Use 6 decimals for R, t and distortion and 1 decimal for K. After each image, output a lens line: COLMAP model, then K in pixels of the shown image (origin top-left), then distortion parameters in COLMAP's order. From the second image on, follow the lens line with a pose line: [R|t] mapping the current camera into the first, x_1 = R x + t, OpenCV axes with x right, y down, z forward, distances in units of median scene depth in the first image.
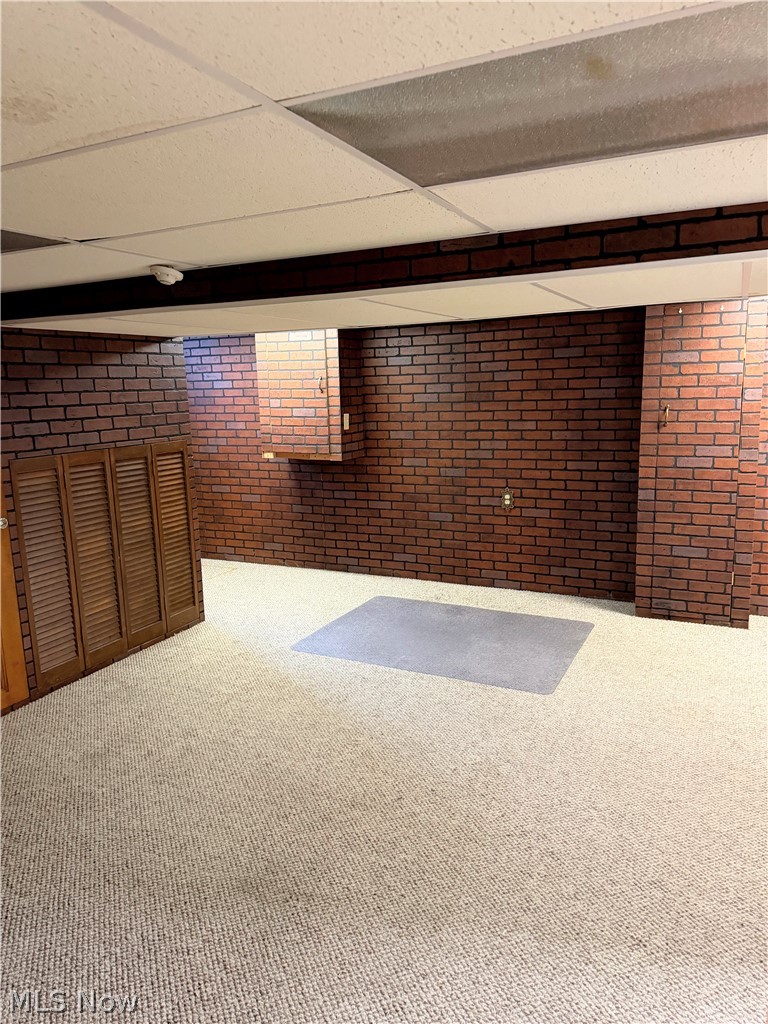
lens RADIAL K [[722.2, 0, 381.5], [0, 722.2, 516.6], [0, 0, 1]] dist [0.154411, -0.242360]
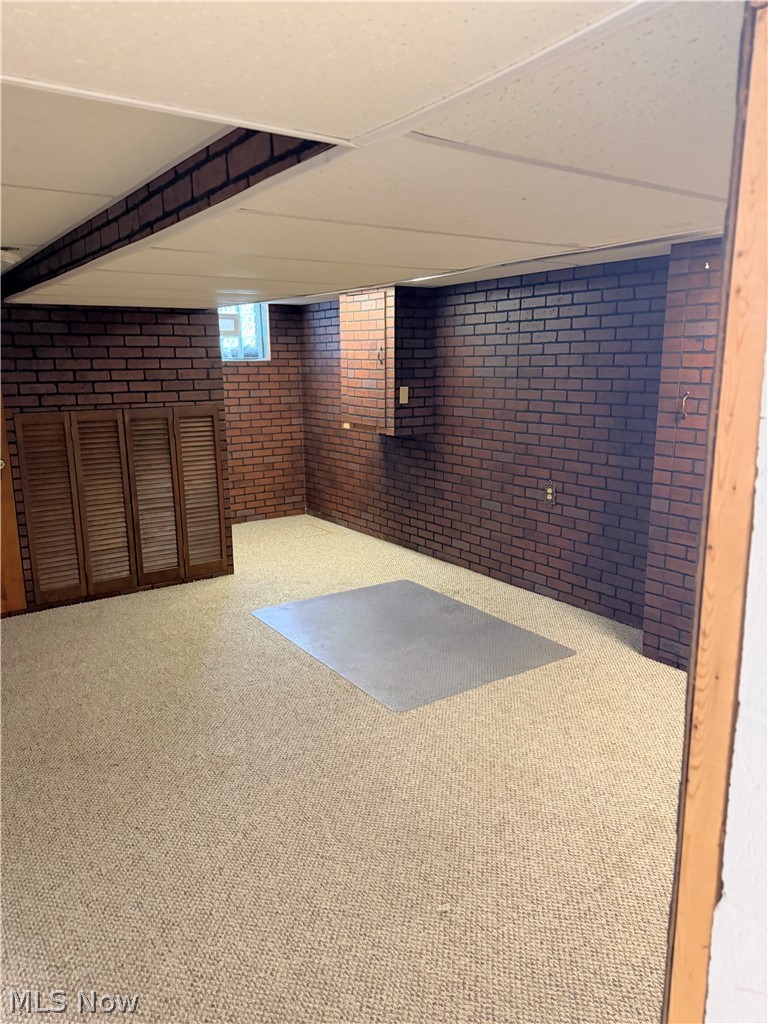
lens RADIAL K [[722.2, 0, 381.5], [0, 722.2, 516.6], [0, 0, 1]] dist [0.154411, -0.242360]
pose [[0.869335, 0.123714, -0.478490, 0.423708], [-0.102646, 0.992248, 0.070056, -0.037442], [0.483447, -0.011787, 0.875294, 0.151156]]
